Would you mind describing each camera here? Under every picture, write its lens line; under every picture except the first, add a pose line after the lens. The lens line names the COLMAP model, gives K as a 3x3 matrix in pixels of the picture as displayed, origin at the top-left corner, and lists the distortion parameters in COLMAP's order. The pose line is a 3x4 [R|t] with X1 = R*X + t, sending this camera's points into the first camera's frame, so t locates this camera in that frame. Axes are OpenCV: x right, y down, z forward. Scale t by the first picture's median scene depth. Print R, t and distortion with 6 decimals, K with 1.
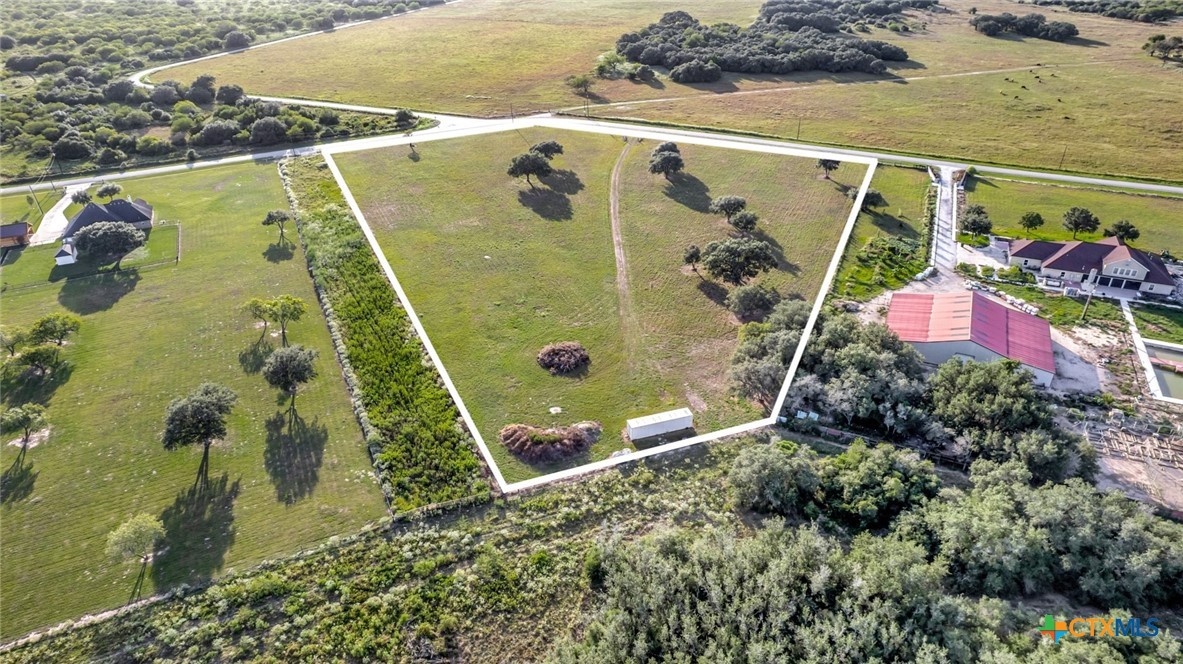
lens RADIAL K [[752.6, 0, 591.5], [0, 752.6, 332.0], [0, 0, 1]] dist [-0.033436, -0.000297]
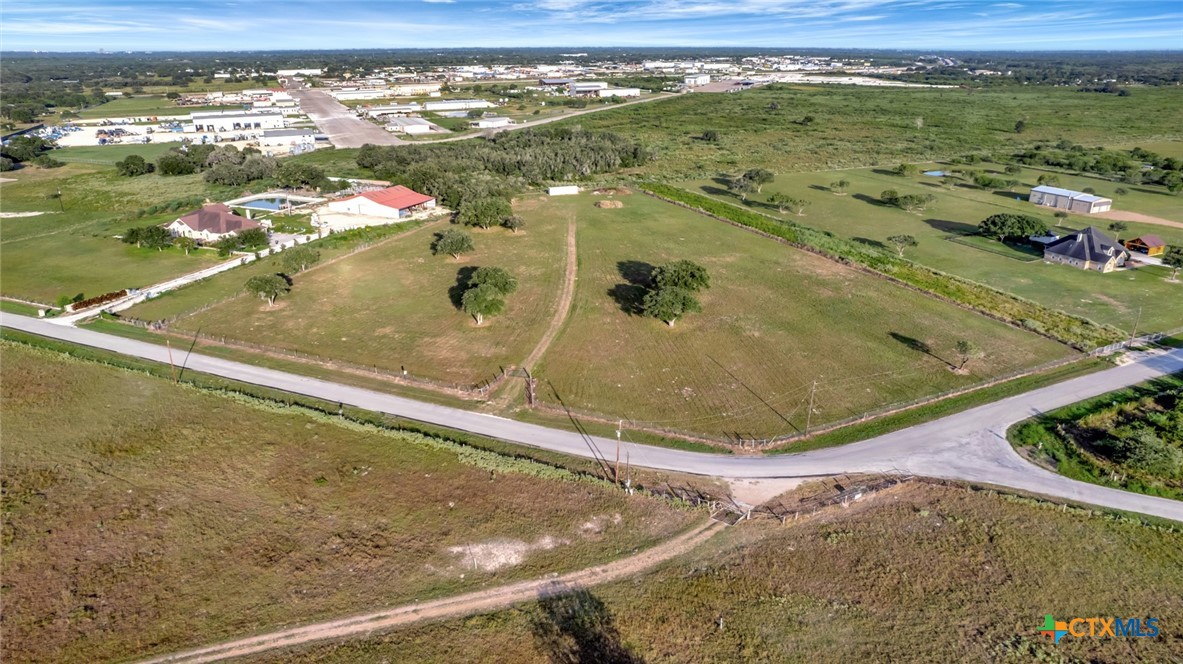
lens RADIAL K [[752.4, 0, 591.5], [0, 752.4, 332.0], [0, 0, 1]] dist [-0.038400, 0.002956]
pose [[-0.999826, 0.018629, -0.000175, 0.011531], [0.011435, 0.621083, 0.783661, -1.220675], [0.014708, 0.783523, -0.621189, 2.393403]]
